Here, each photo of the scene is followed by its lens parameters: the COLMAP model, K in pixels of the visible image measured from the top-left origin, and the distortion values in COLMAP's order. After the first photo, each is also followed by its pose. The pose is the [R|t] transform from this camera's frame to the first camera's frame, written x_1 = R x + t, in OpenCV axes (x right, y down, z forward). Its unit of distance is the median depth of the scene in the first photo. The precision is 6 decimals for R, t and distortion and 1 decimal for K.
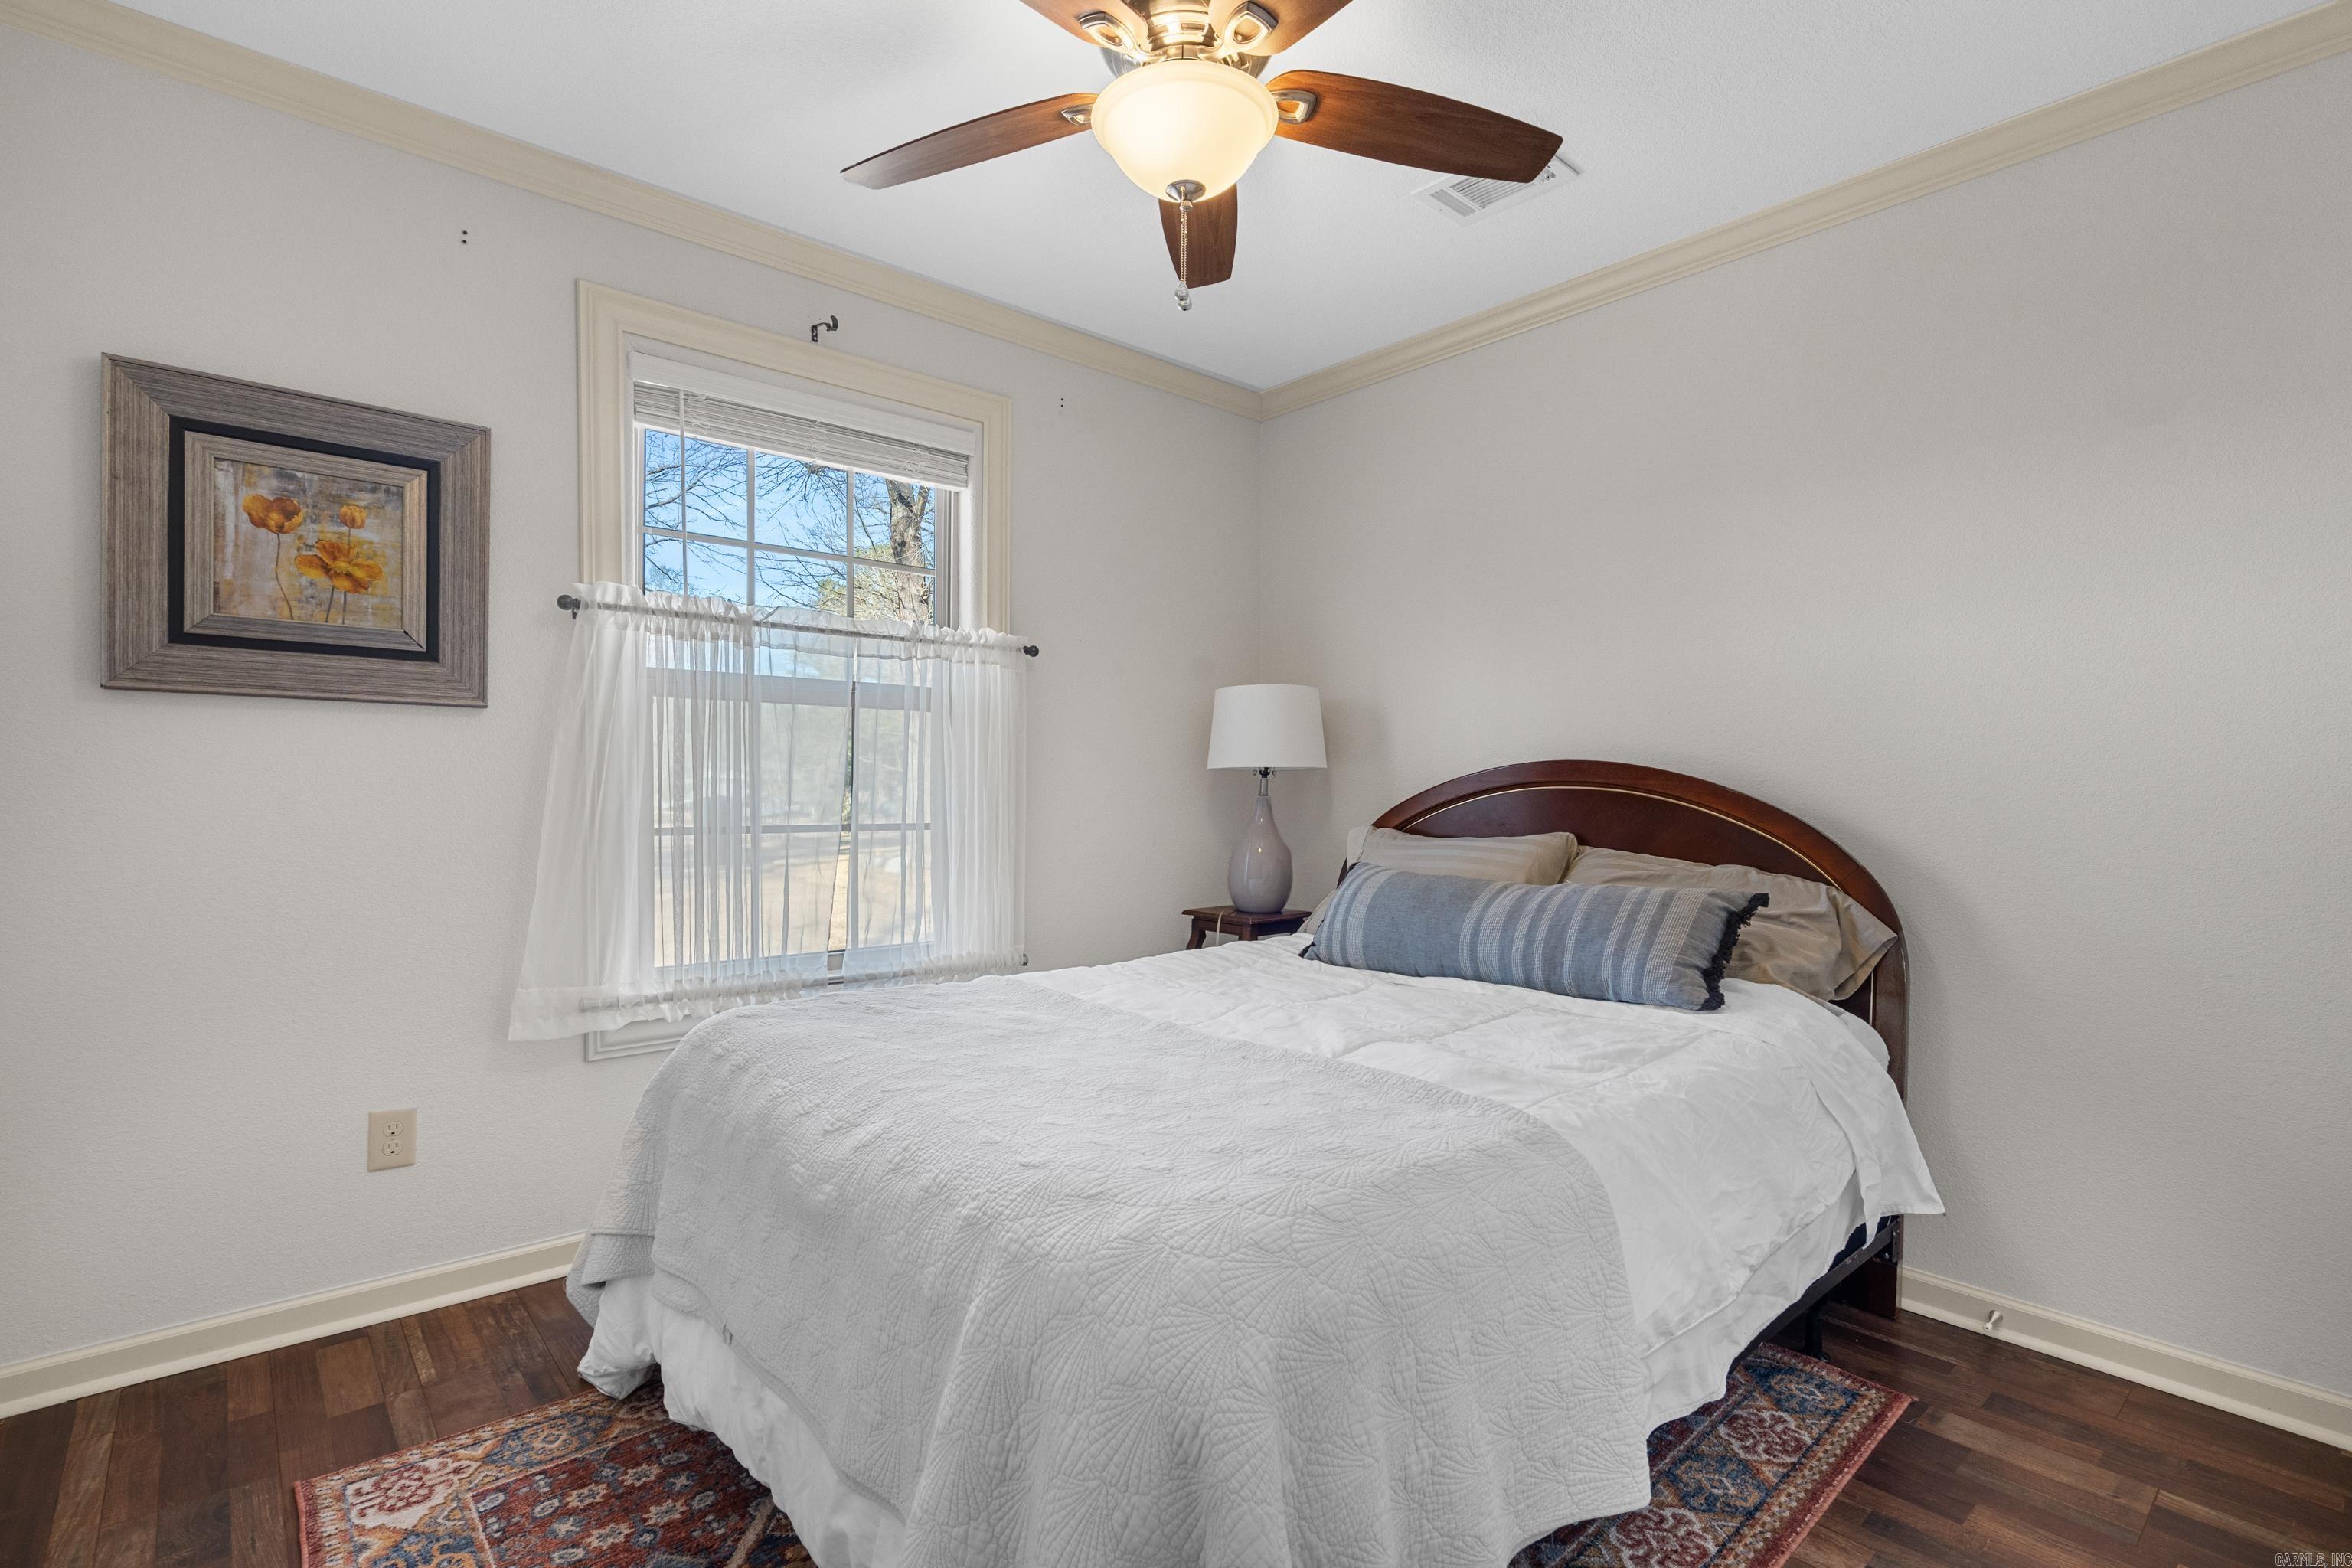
lens RADIAL K [[1061.8, 0, 1176.0], [0, 1061.8, 784.0], [0, 0, 1]] dist [-0.001143, 0.000824]
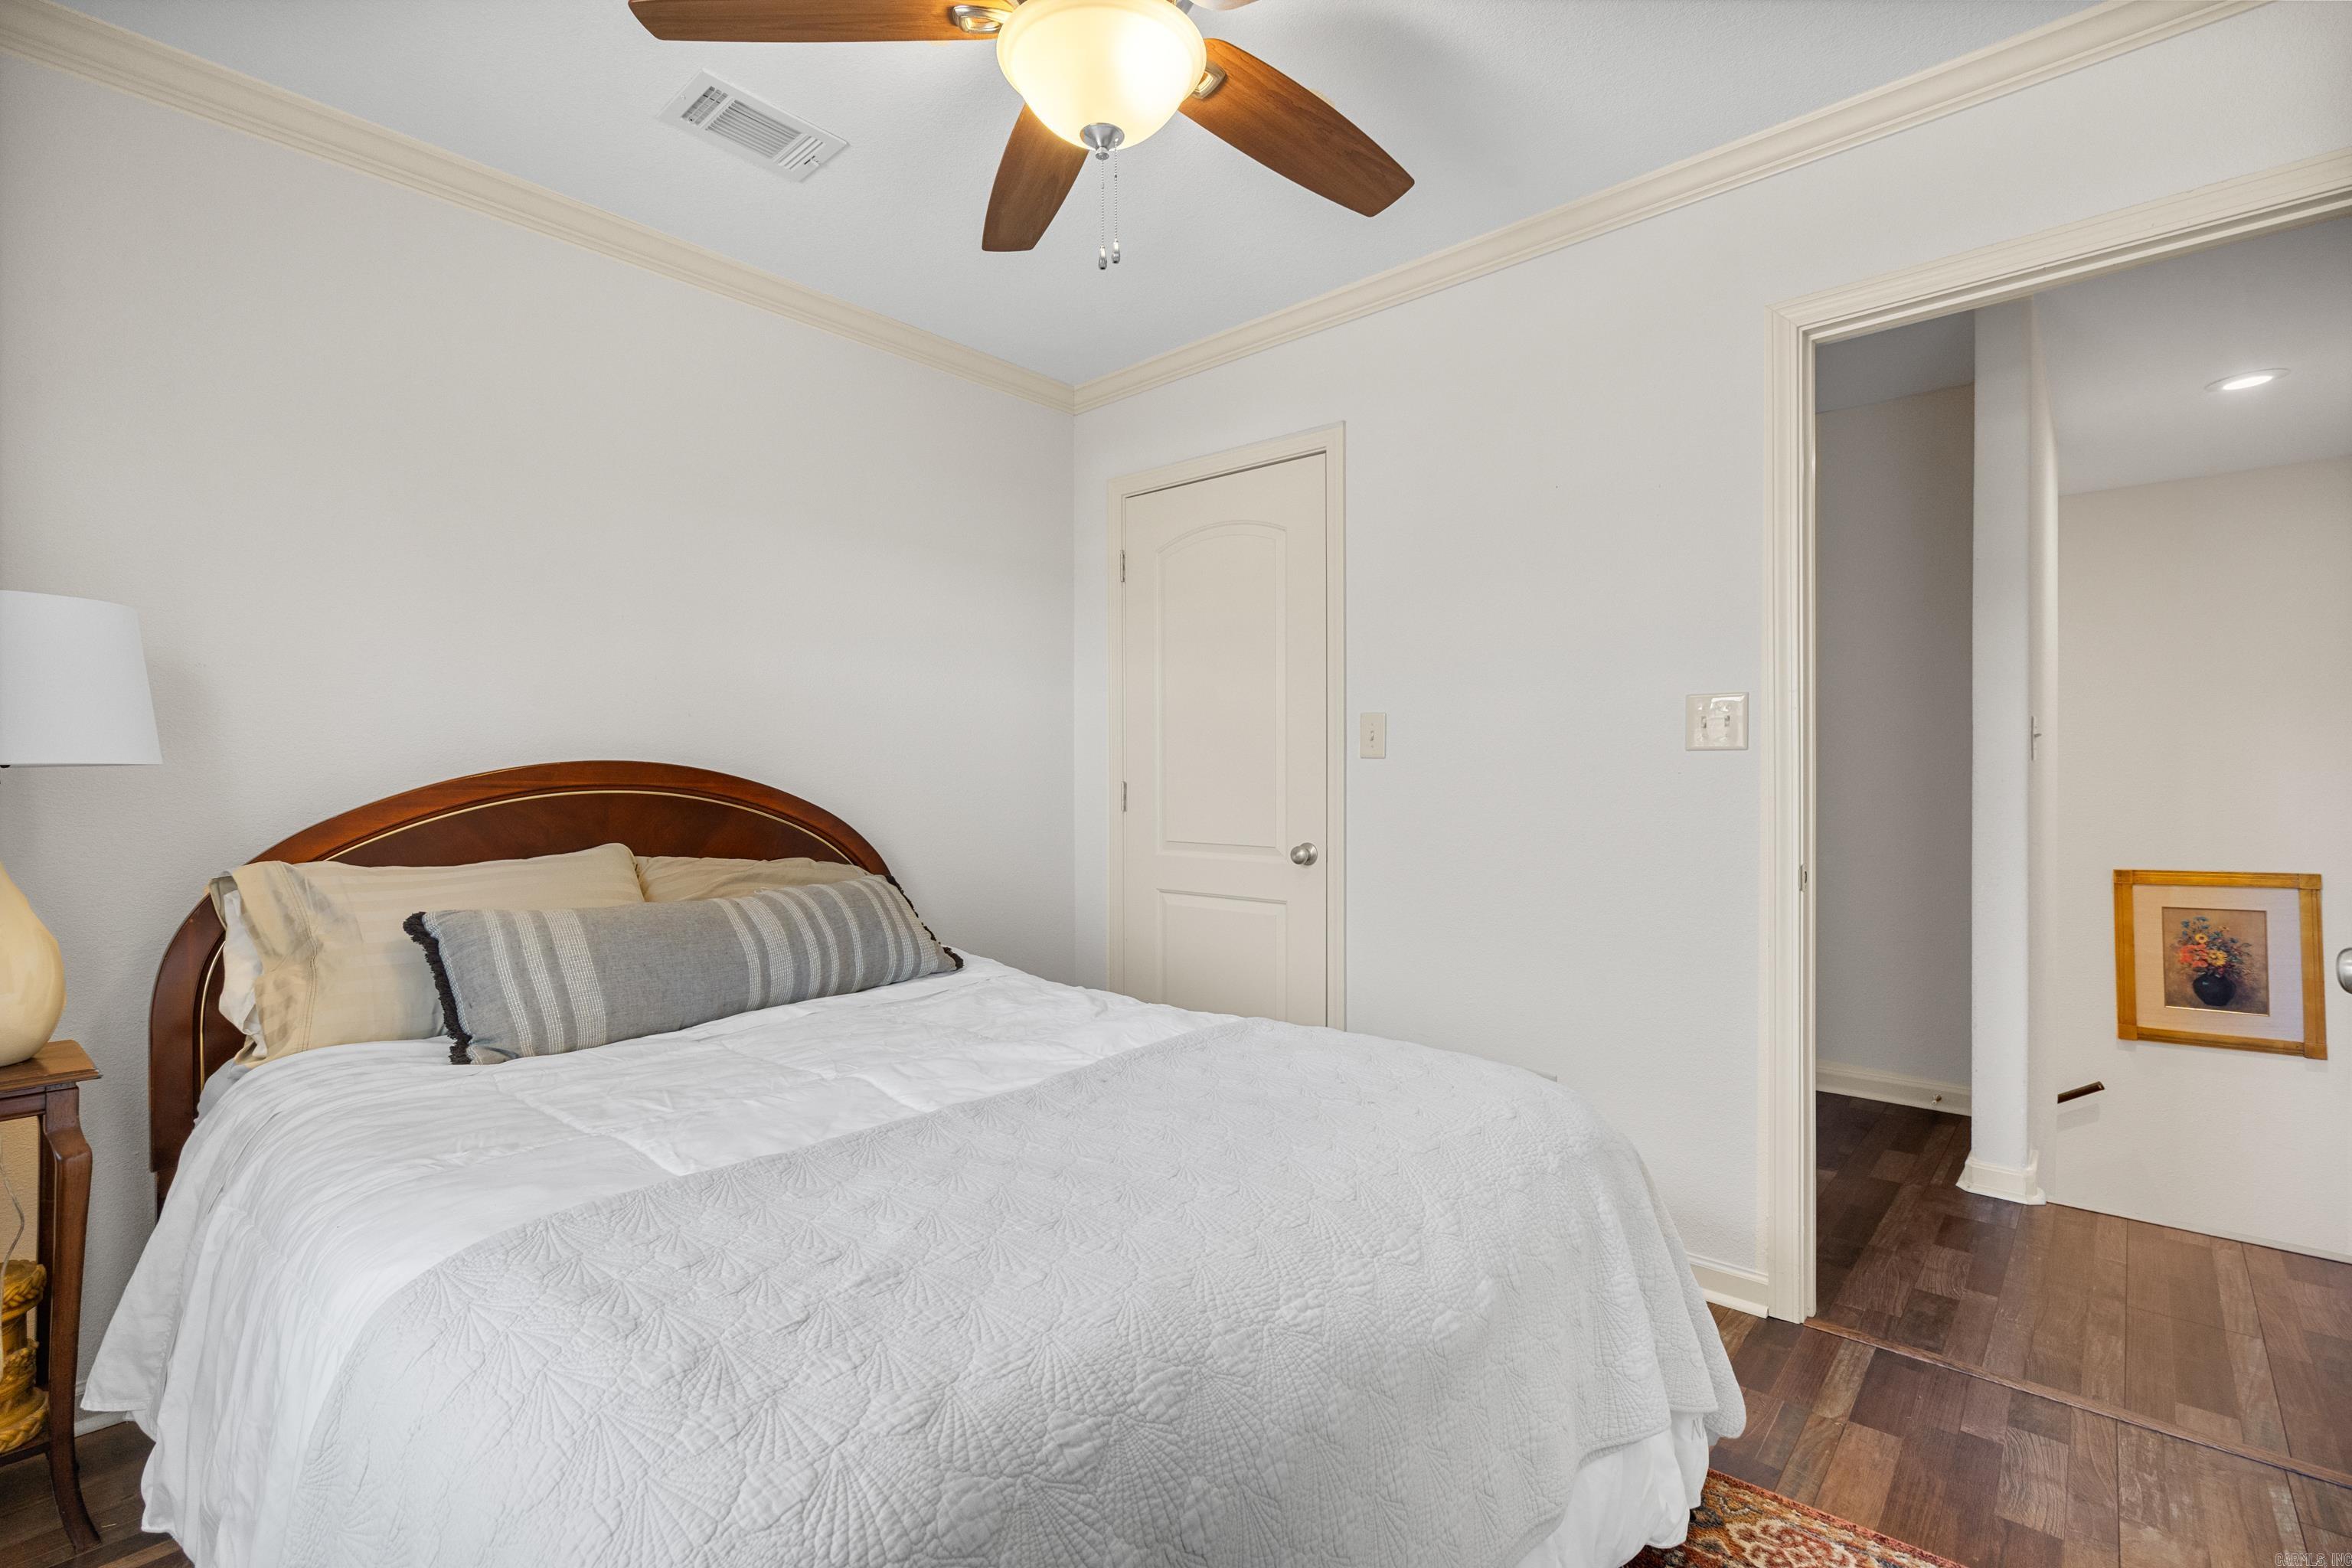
lens RADIAL K [[1061.8, 0, 1176.0], [0, 1061.8, 784.0], [0, 0, 1]] dist [-0.001143, 0.000824]
pose [[-0.141695, -0.007426, 0.989882, -0.649137], [-0.001468, 0.999972, 0.007292, -0.012290], [-0.989909, -0.000420, -0.141702, 0.772792]]
